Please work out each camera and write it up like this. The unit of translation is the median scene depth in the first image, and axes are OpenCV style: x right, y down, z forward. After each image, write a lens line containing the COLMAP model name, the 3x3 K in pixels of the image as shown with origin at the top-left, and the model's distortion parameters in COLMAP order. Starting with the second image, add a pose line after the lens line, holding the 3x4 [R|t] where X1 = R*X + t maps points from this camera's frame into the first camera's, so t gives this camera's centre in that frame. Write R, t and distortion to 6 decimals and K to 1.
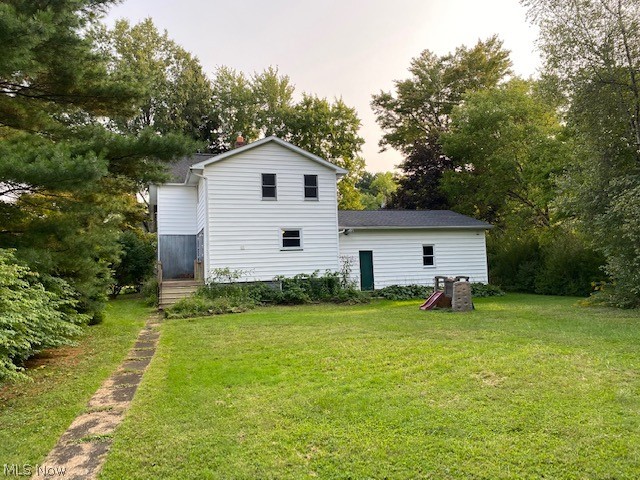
lens RADIAL K [[483.9, 0, 318.1], [0, 483.9, 237.4], [0, 0, 1]] dist [0.044817, -0.057570]
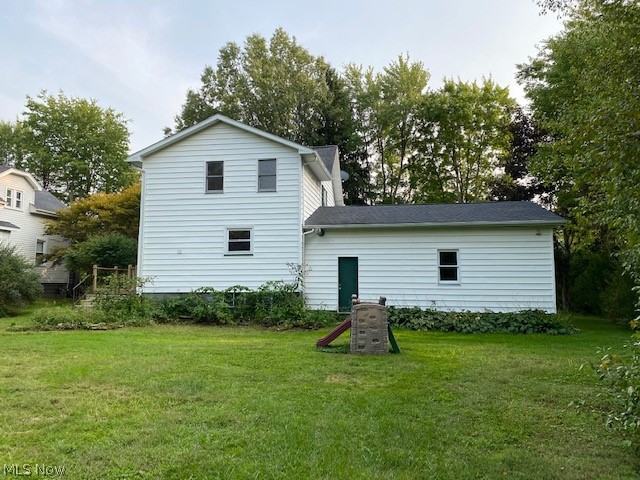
lens RADIAL K [[483.9, 0, 321.3], [0, 483.9, 238.7], [0, 0, 1]] dist [0.044817, -0.057570]
pose [[0.888949, -0.009873, -0.457900, 0.420018], [-0.000954, 0.999726, -0.023406, 0.017221], [0.458005, 0.021243, 0.888696, 0.348035]]
